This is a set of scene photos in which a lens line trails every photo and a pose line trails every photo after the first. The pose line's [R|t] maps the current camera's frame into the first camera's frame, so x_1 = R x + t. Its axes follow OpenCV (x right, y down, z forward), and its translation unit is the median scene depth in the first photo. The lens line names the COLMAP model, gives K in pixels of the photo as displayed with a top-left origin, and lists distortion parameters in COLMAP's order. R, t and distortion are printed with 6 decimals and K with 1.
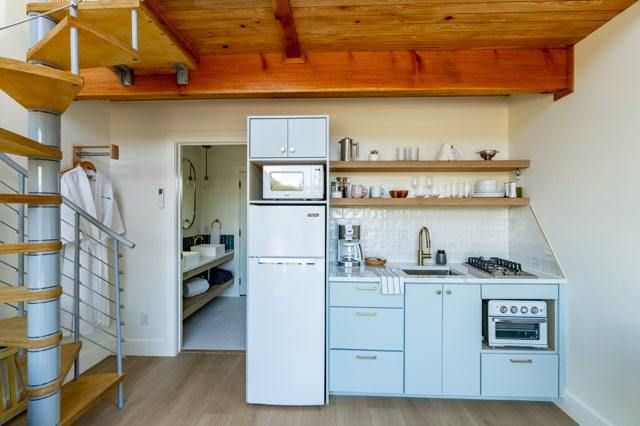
lens RADIAL K [[312.3, 0, 318.5], [0, 312.3, 214.8], [0, 0, 1]] dist [-0.001762, -0.000371]
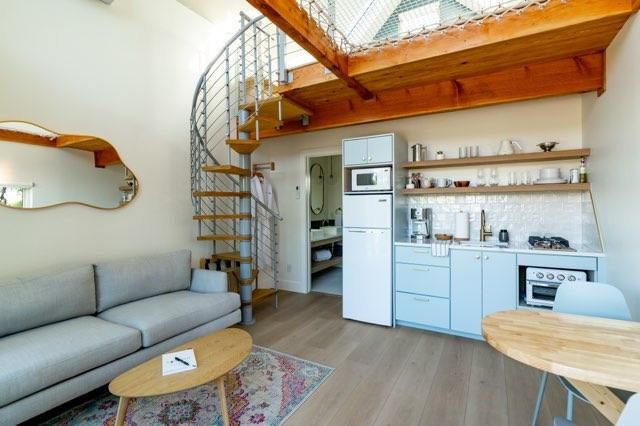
lens RADIAL K [[291.2, 0, 304.6], [0, 291.2, 212.3], [0, 0, 1]] dist [0.000402, 0.000154]
pose [[0.891140, 0.003829, -0.453713, 0.266739], [0.005986, 0.999778, 0.020195, 0.024770], [0.453690, -0.020712, 0.890919, -0.404906]]
